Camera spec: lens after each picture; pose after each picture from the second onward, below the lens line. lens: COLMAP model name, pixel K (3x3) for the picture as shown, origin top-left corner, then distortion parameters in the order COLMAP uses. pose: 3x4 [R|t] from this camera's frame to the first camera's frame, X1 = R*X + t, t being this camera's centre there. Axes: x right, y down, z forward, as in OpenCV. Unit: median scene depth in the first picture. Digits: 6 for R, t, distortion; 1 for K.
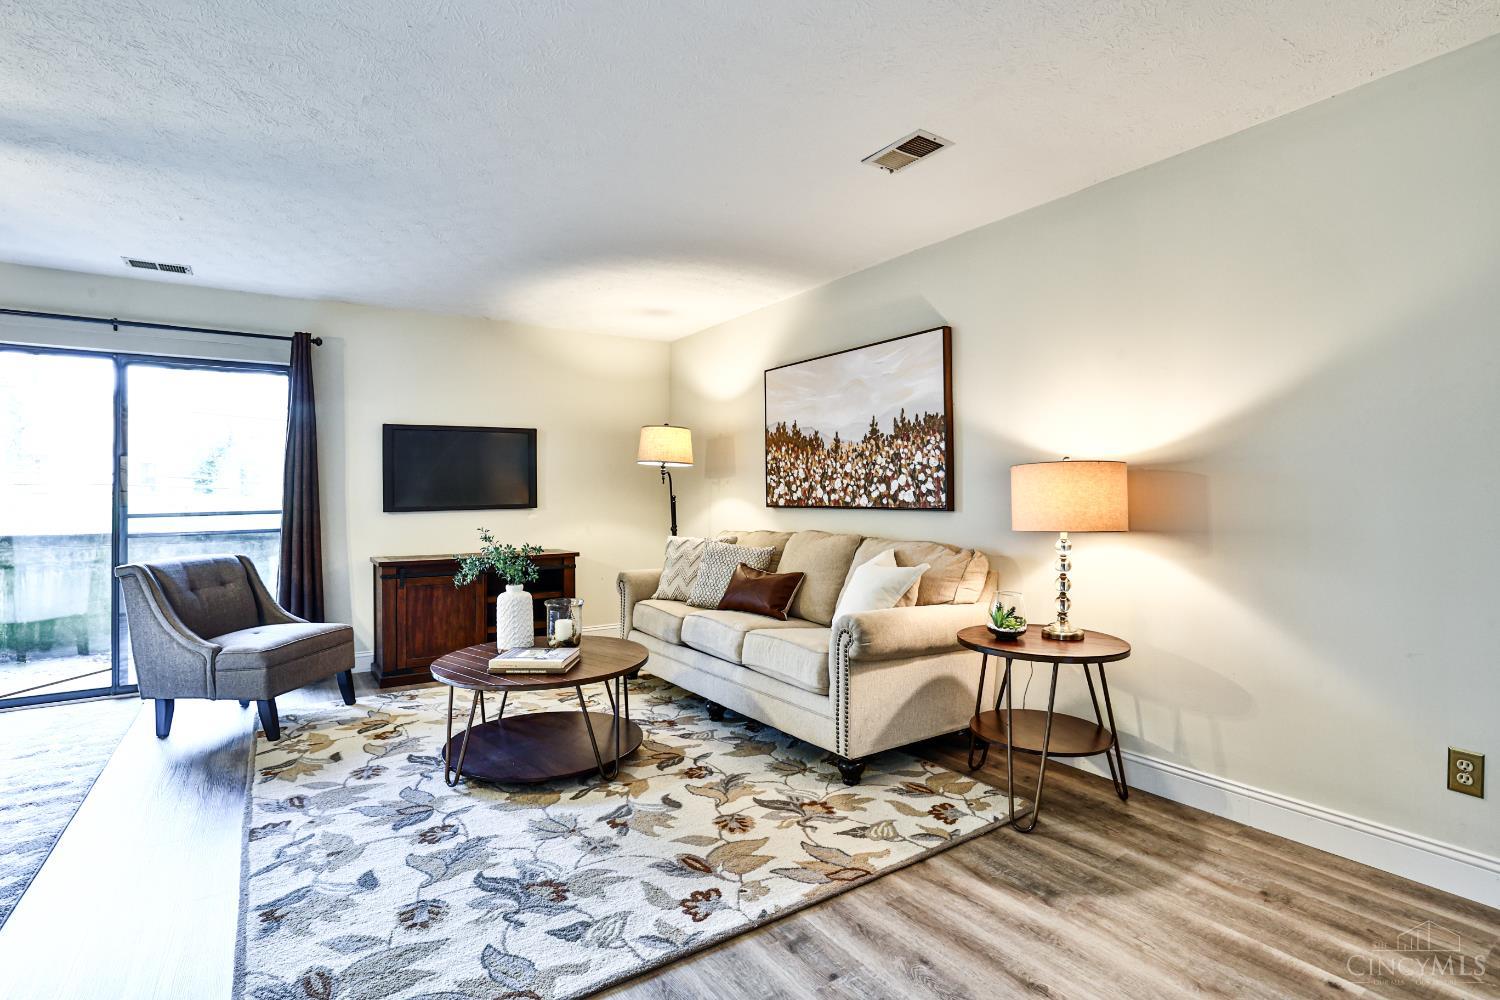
lens RADIAL K [[713.9, 0, 726.2], [0, 713.9, 486.6], [0, 0, 1]] dist [-0.007547, 0.000429]
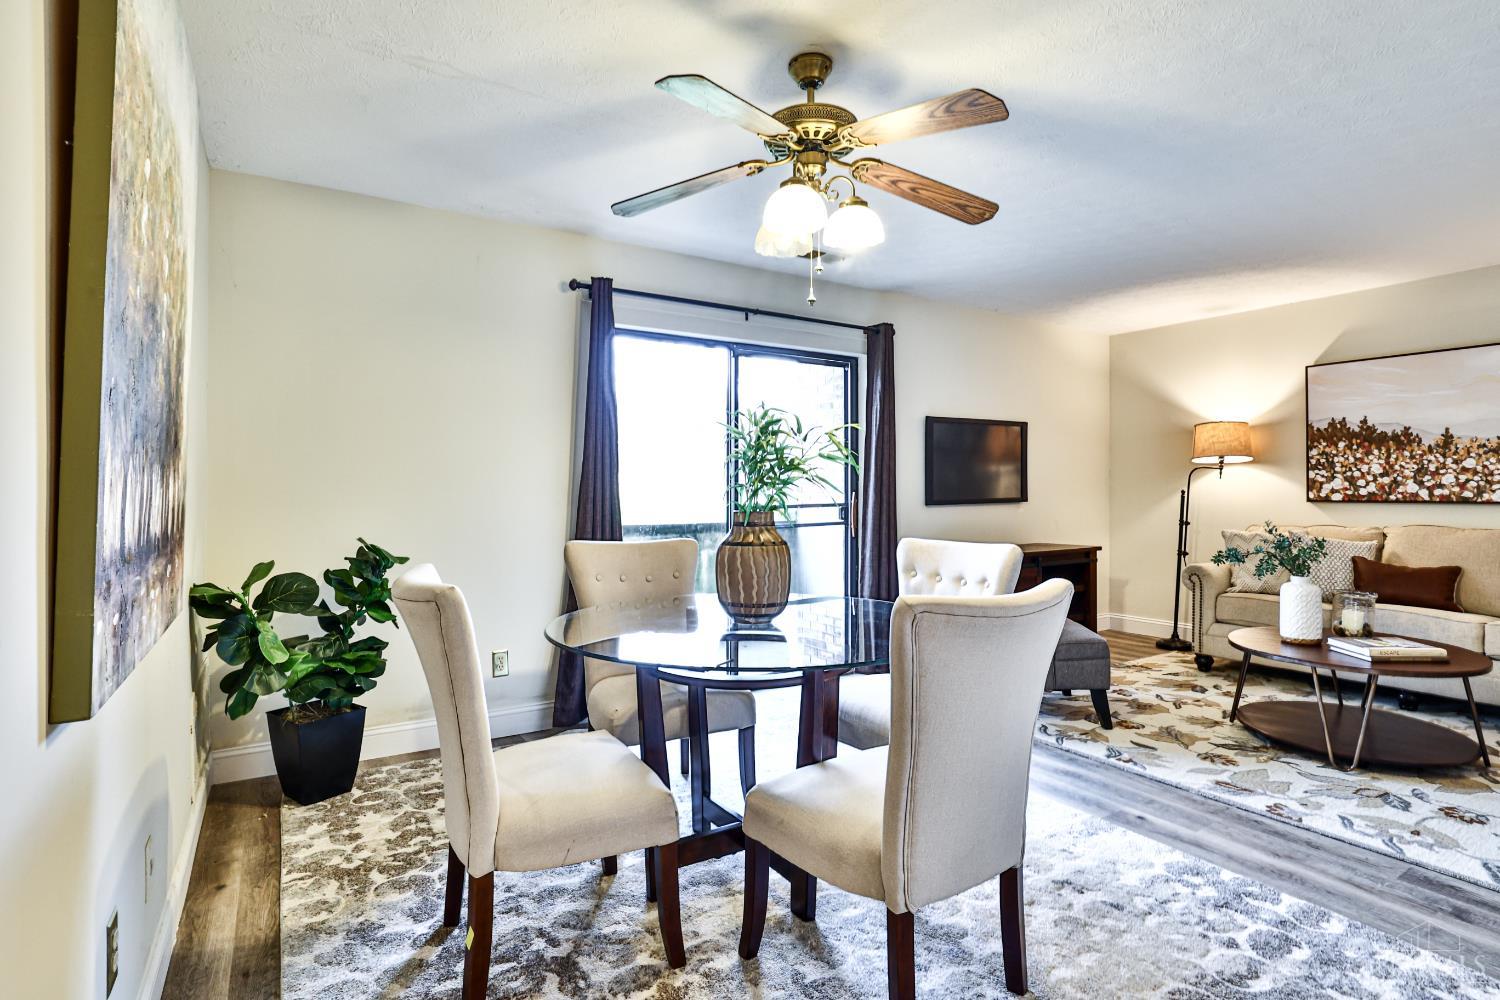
lens RADIAL K [[743.7, 0, 761.0], [0, 743.7, 493.6], [0, 0, 1]] dist [0.016309, 0.002553]
pose [[0.999240, 0.004698, 0.038699, -0.889027], [-0.005329, 0.999854, 0.016211, 0.004647], [-0.038617, -0.016405, 0.999119, -0.033731]]
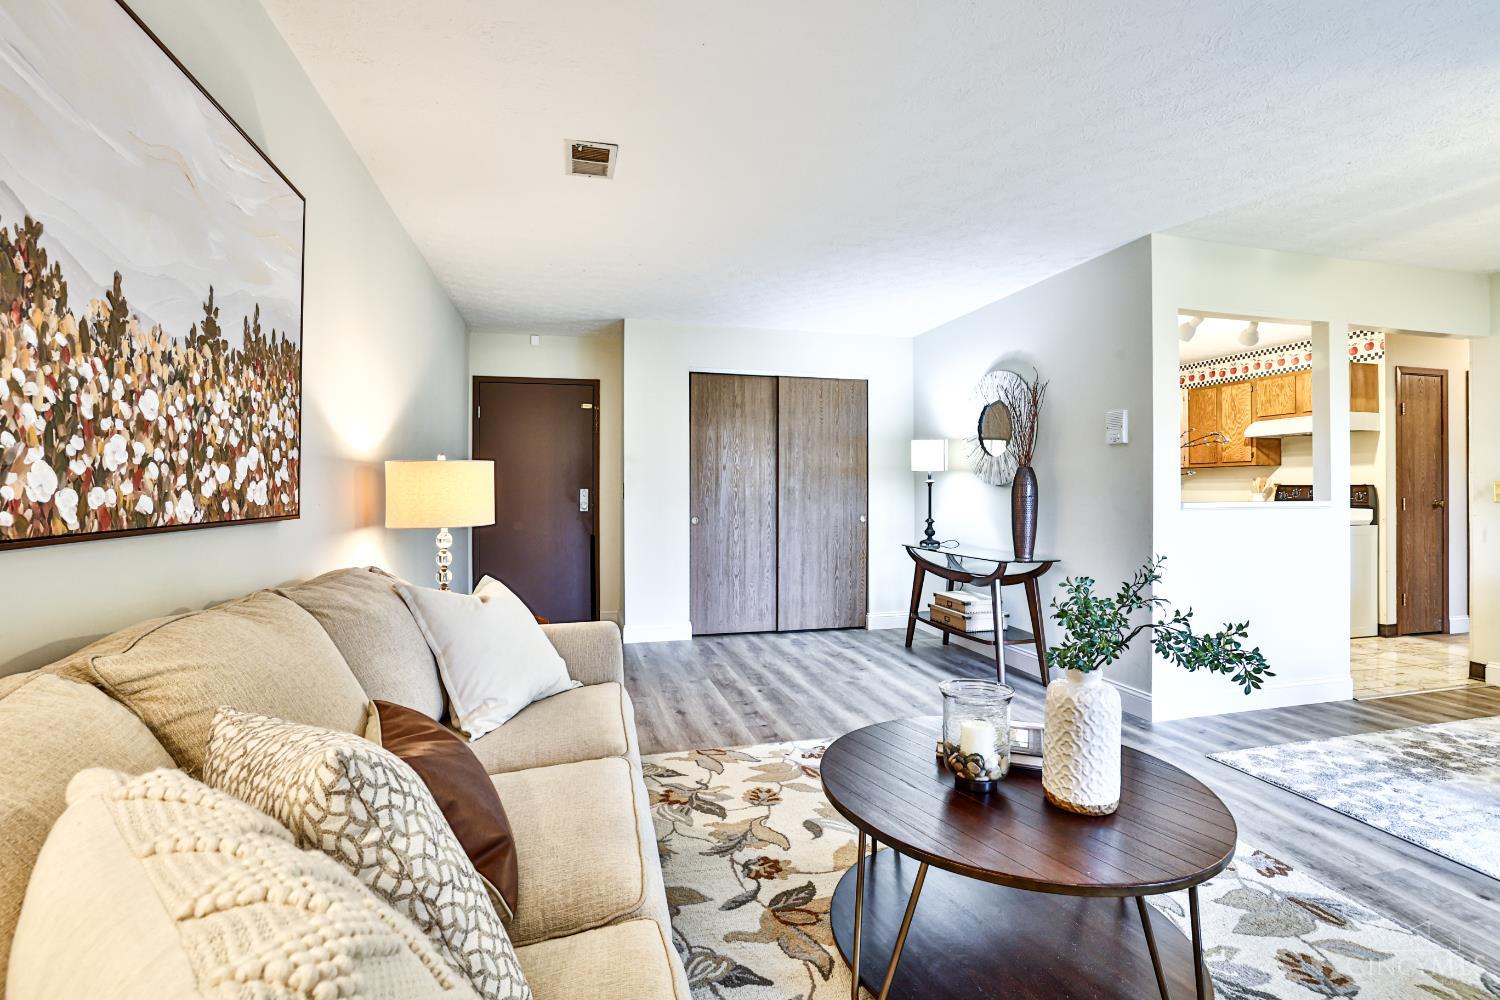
lens RADIAL K [[646.3, 0, 758.5], [0, 646.3, 477.0], [0, 0, 1]] dist [-0.009426, 0.000245]
pose [[-0.951858, 0.010390, 0.306365, -0.177686], [0.001145, 0.999539, -0.030341, 0.014703], [-0.306539, -0.028529, -0.951431, 1.208070]]
